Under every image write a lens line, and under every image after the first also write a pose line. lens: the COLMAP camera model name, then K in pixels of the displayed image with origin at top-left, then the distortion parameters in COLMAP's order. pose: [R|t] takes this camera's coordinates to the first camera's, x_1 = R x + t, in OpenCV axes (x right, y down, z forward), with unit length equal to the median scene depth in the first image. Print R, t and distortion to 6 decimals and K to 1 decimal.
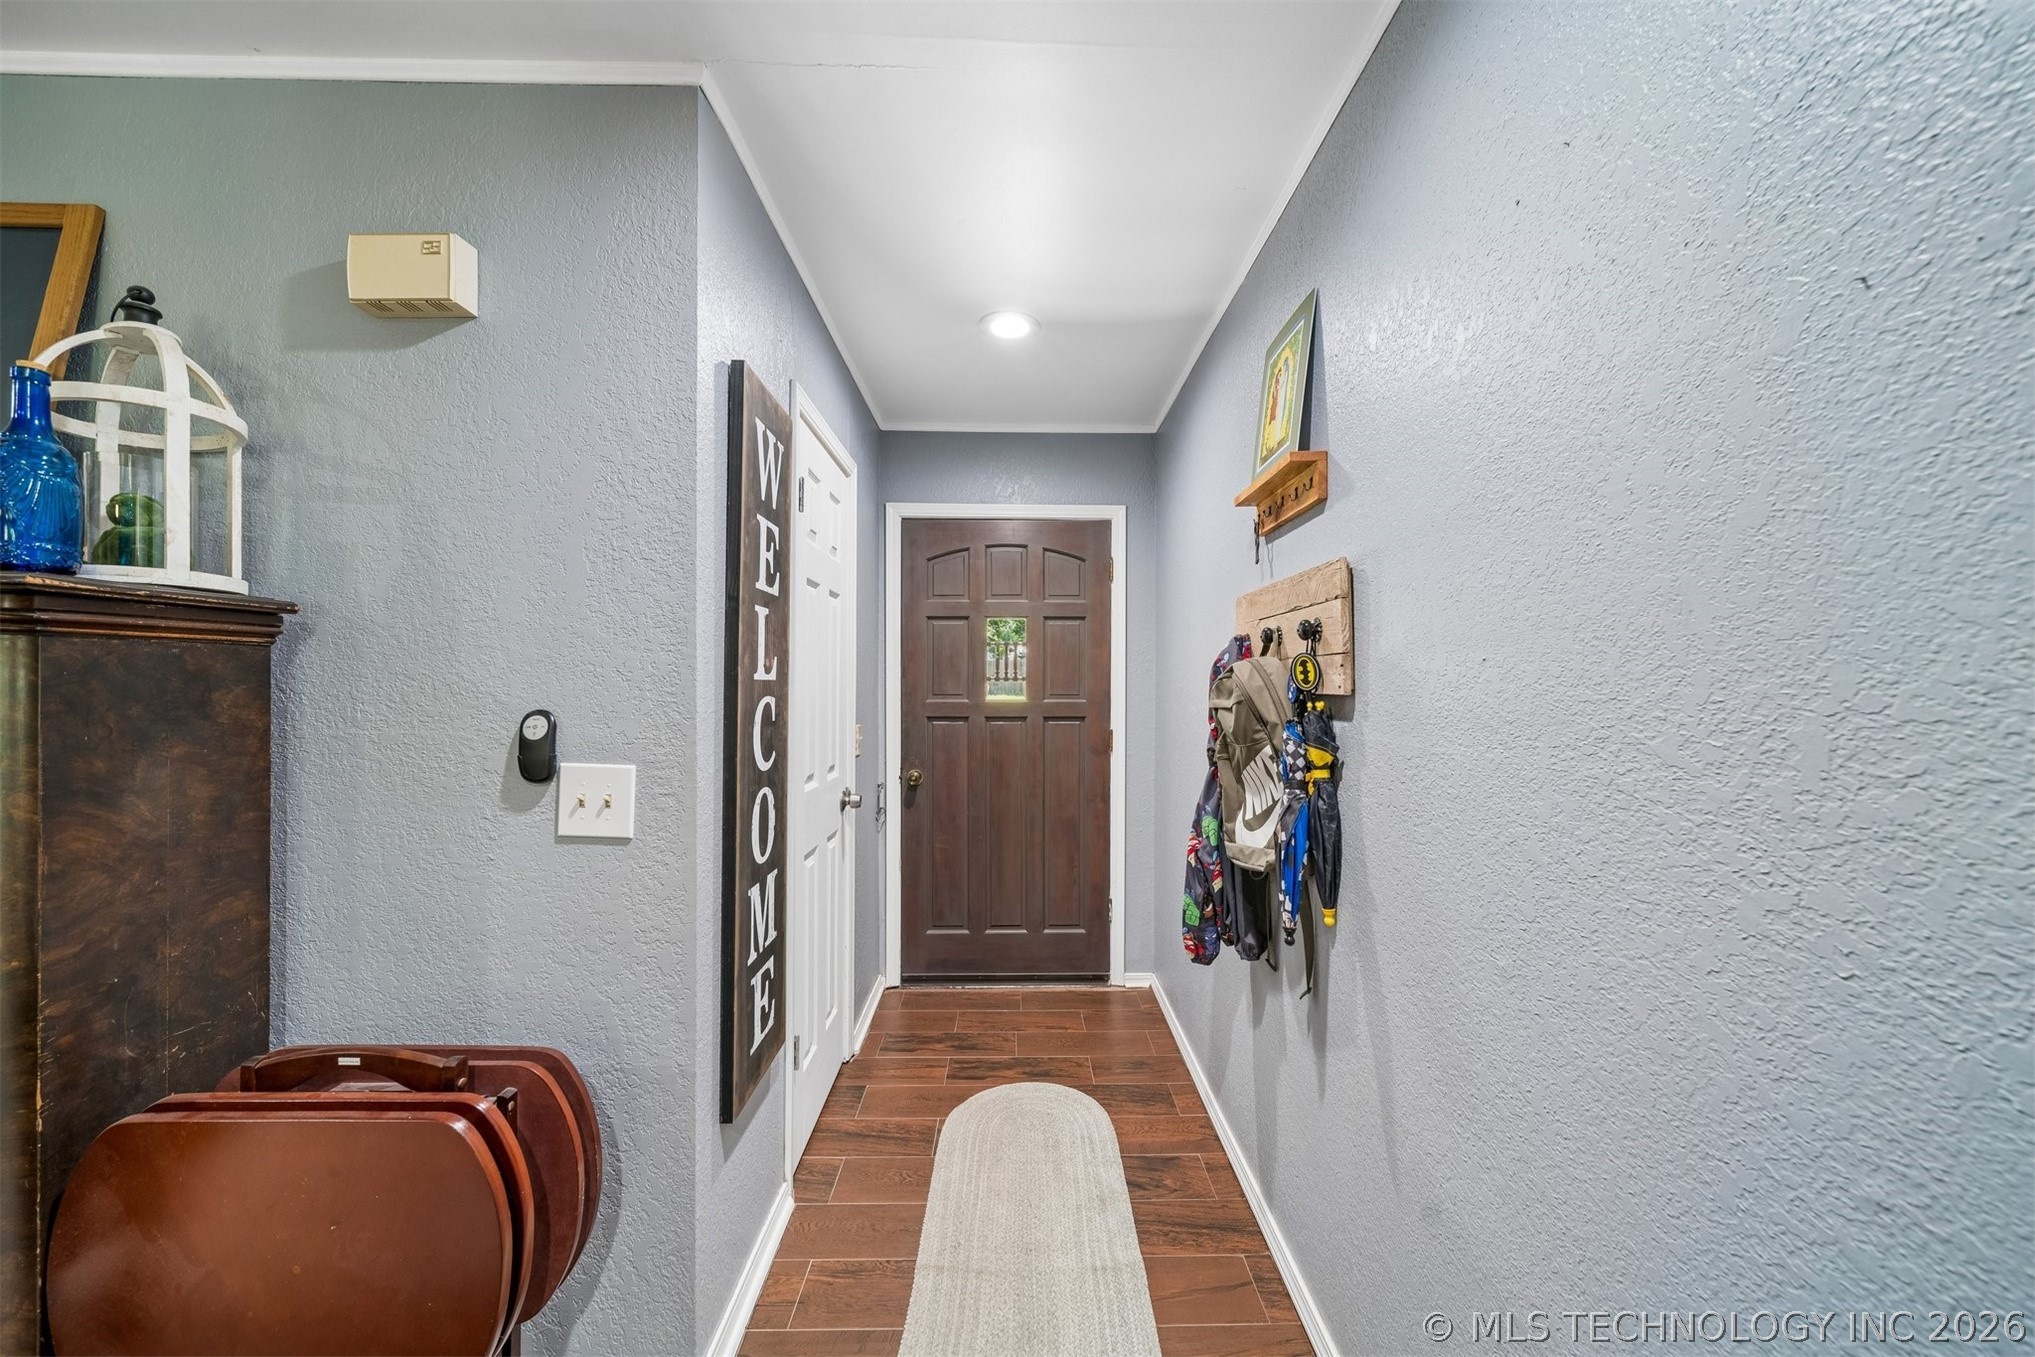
lens RADIAL K [[717.2, 0, 1023.0], [0, 717.2, 679.4], [0, 0, 1]] dist [0.001733, -0.001023]
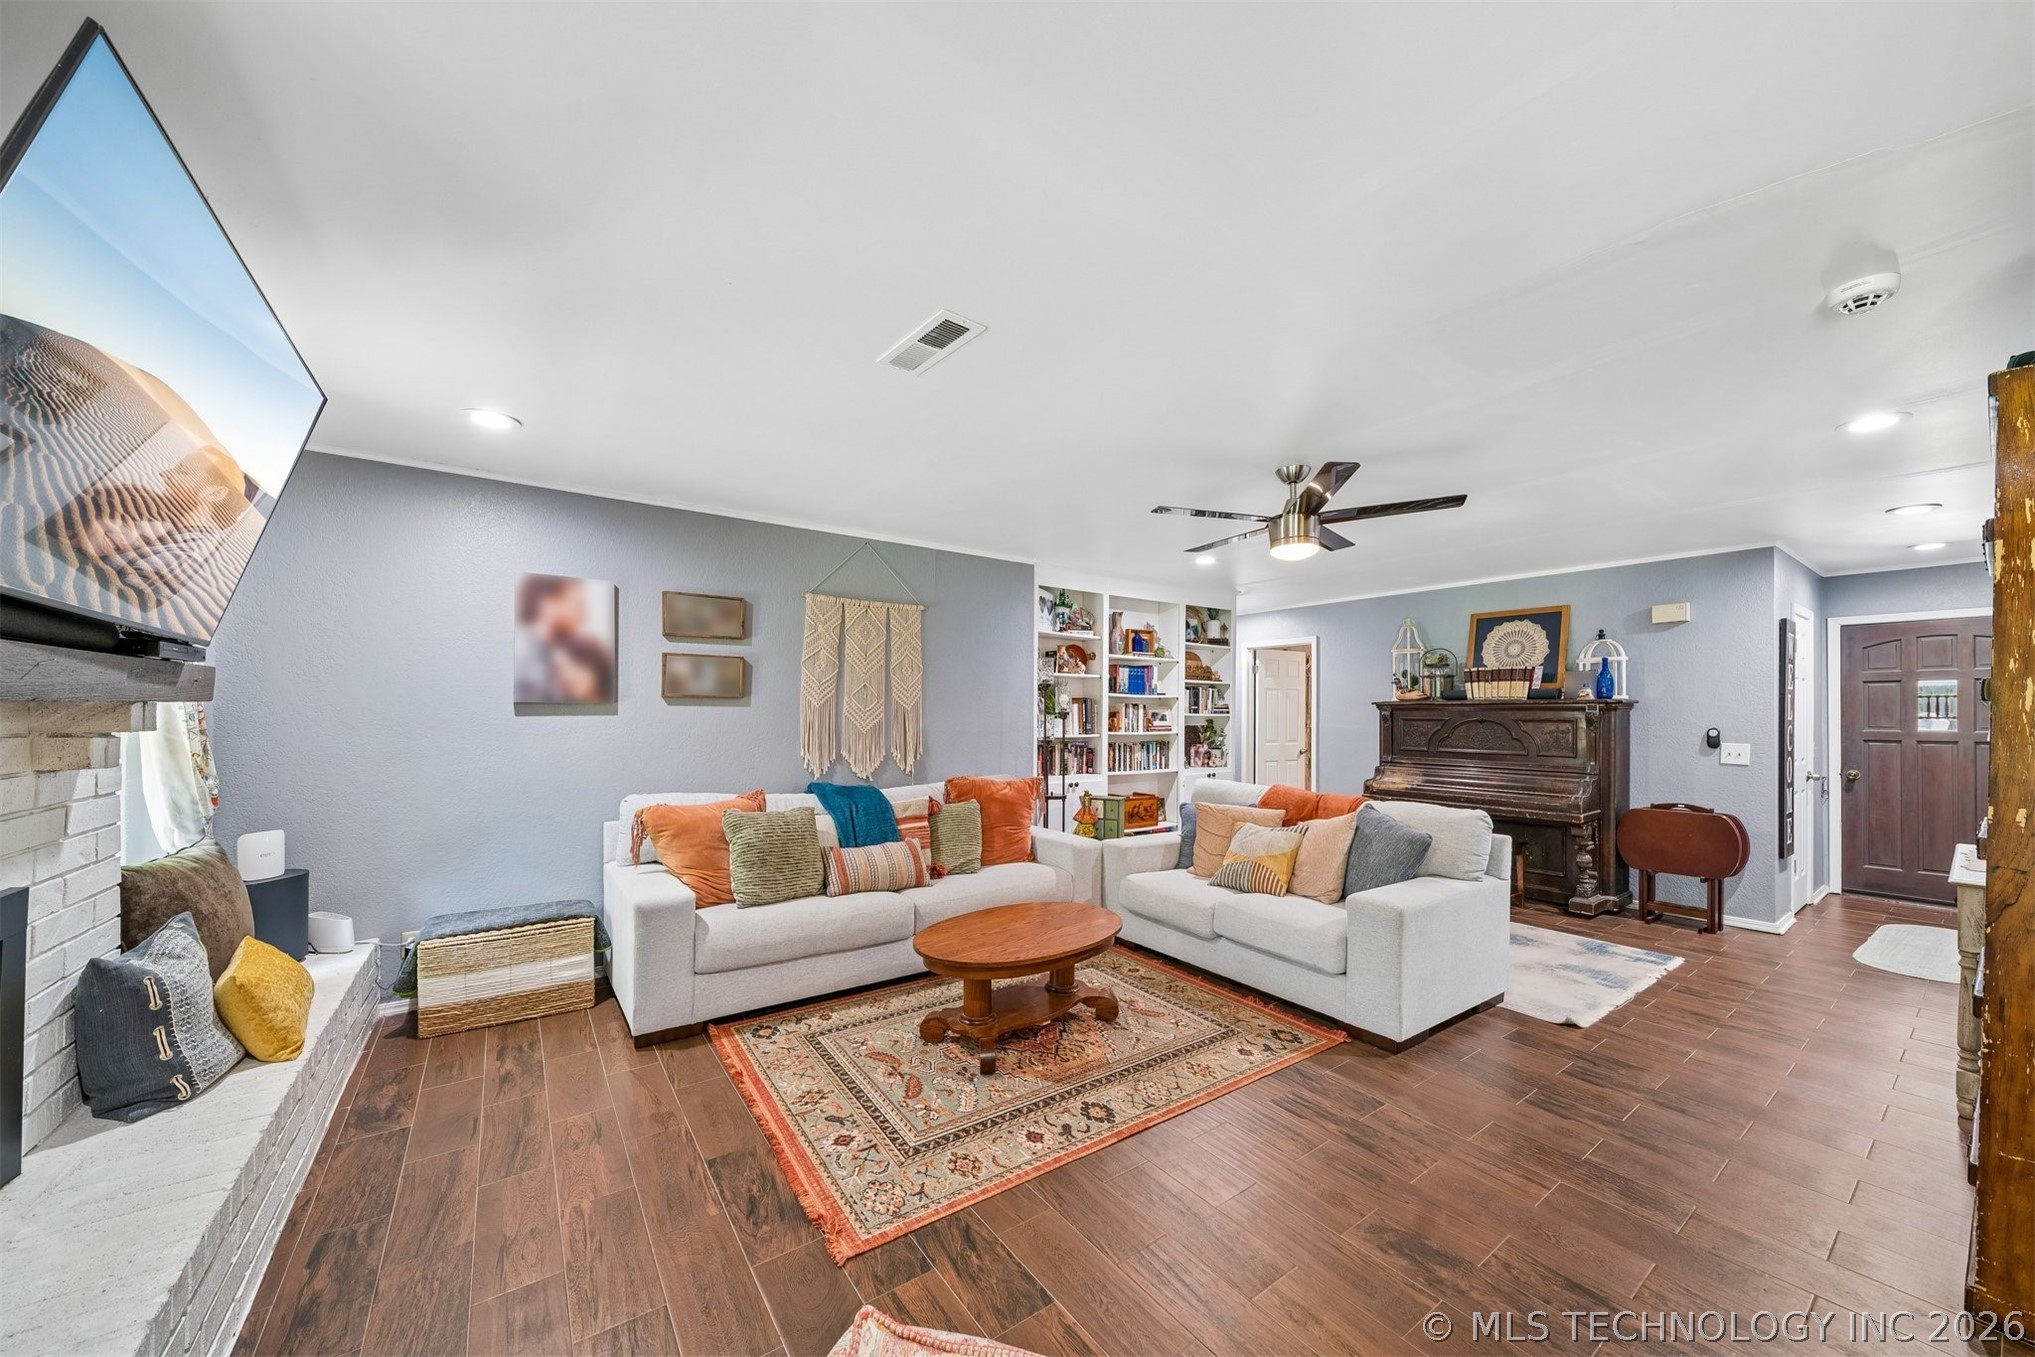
lens RADIAL K [[717.2, 0, 1025.2], [0, 717.2, 716.7], [0, 0, 1]] dist [0.001733, -0.001023]
pose [[0.569112, -0.002287, -0.822257, 0.240213], [0.004652, 0.999989, 0.000438, -0.023719], [0.822247, -0.004074, 0.569117, -2.861424]]
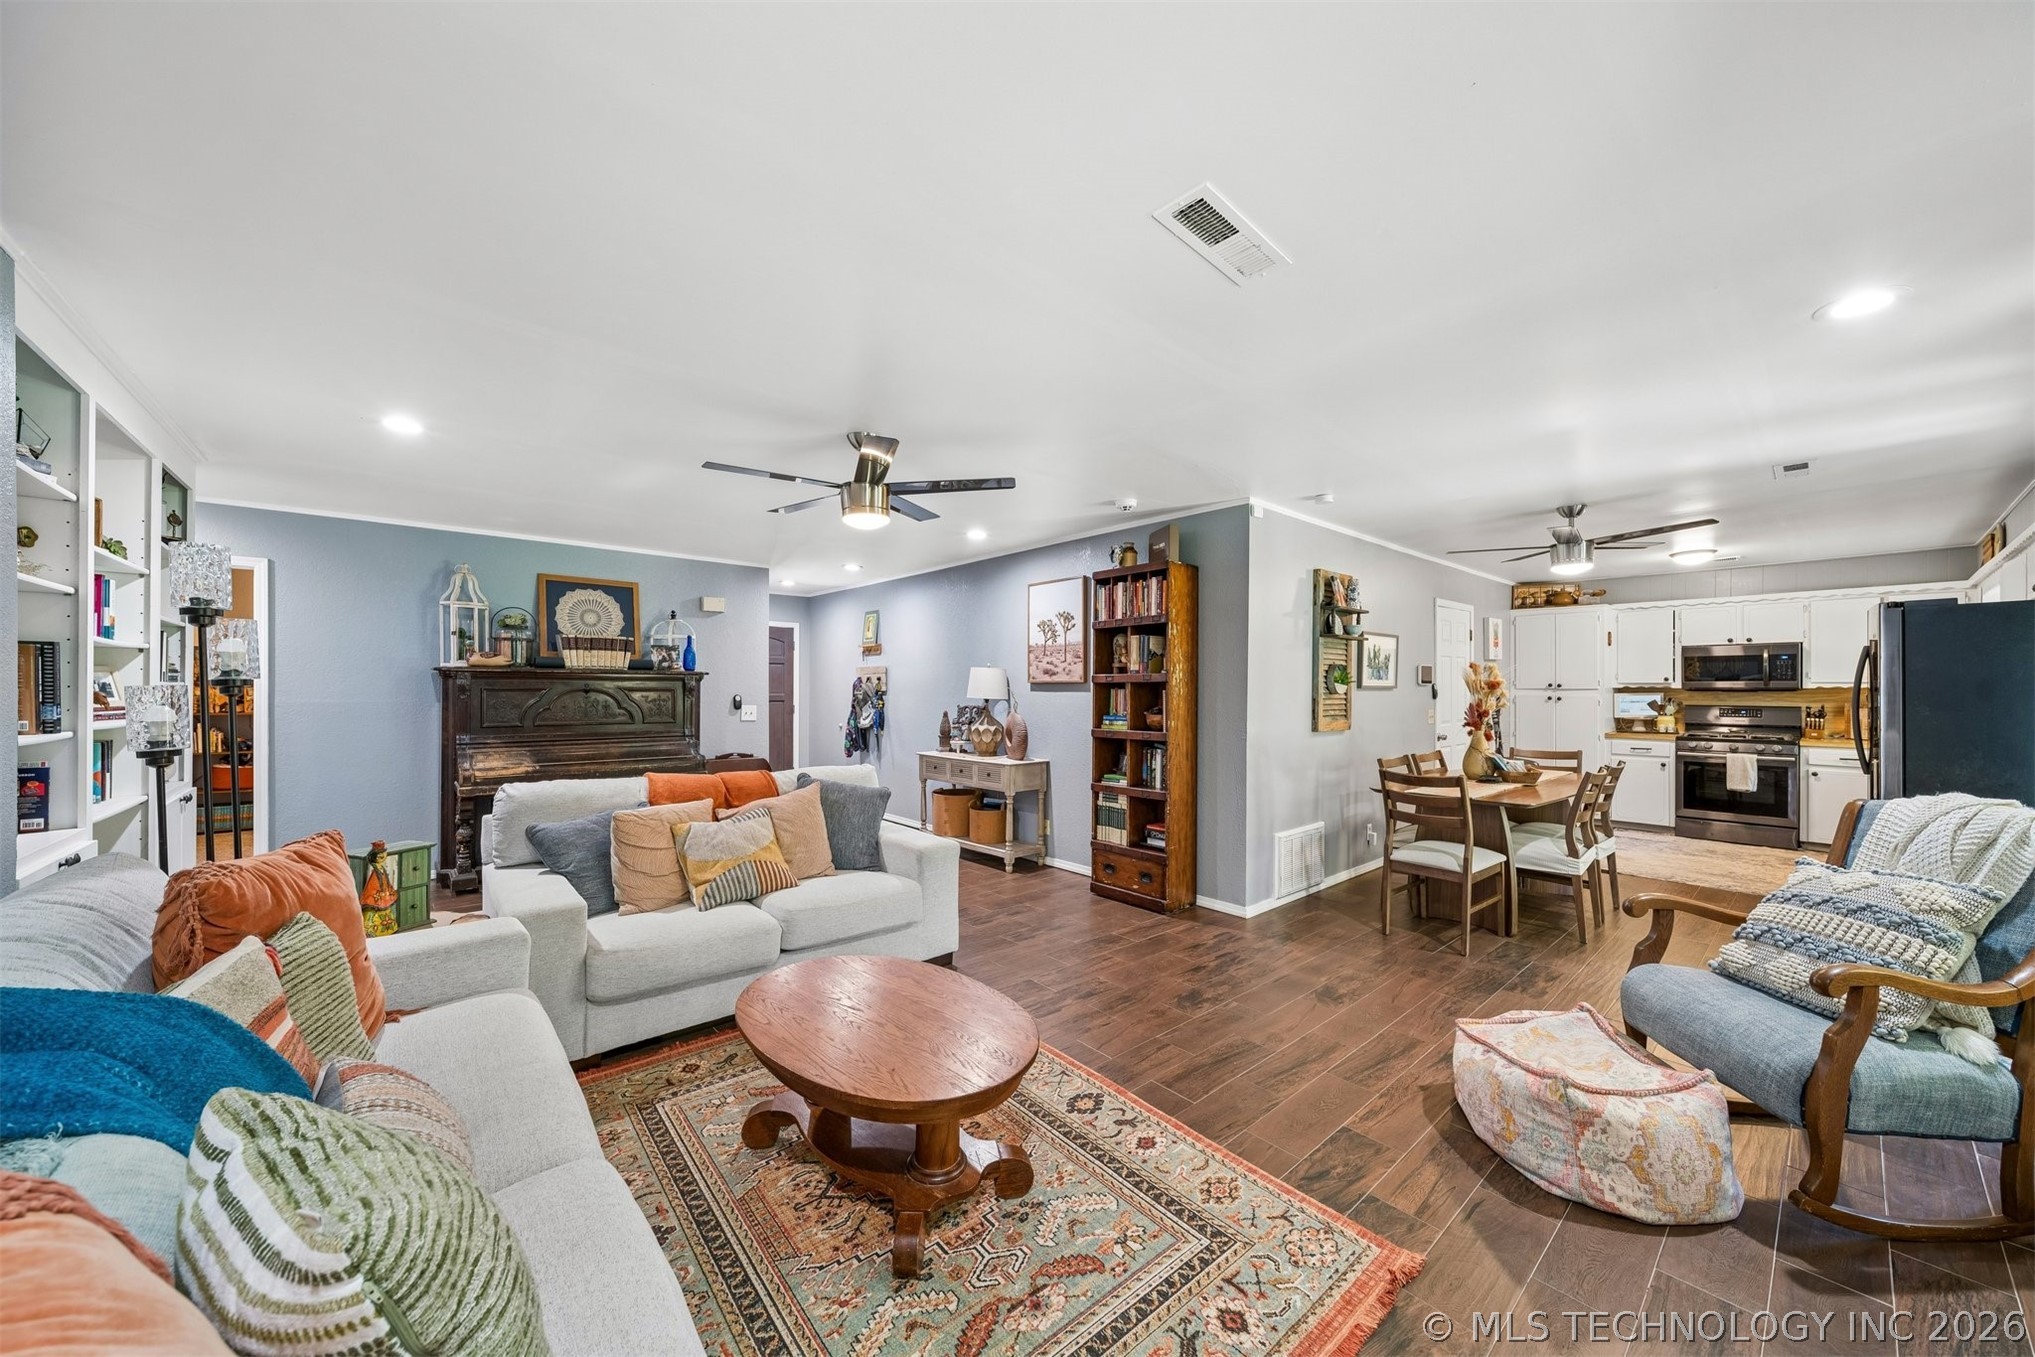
lens RADIAL K [[717.2, 0, 1028.6], [0, 717.2, 678.9], [0, 0, 1]] dist [0.001733, -0.001023]
pose [[0.761474, 0.003769, 0.648184, -1.691823], [-0.001359, 0.999990, -0.004218, -0.033573], [-0.648194, 0.002331, 0.761472, -2.898570]]
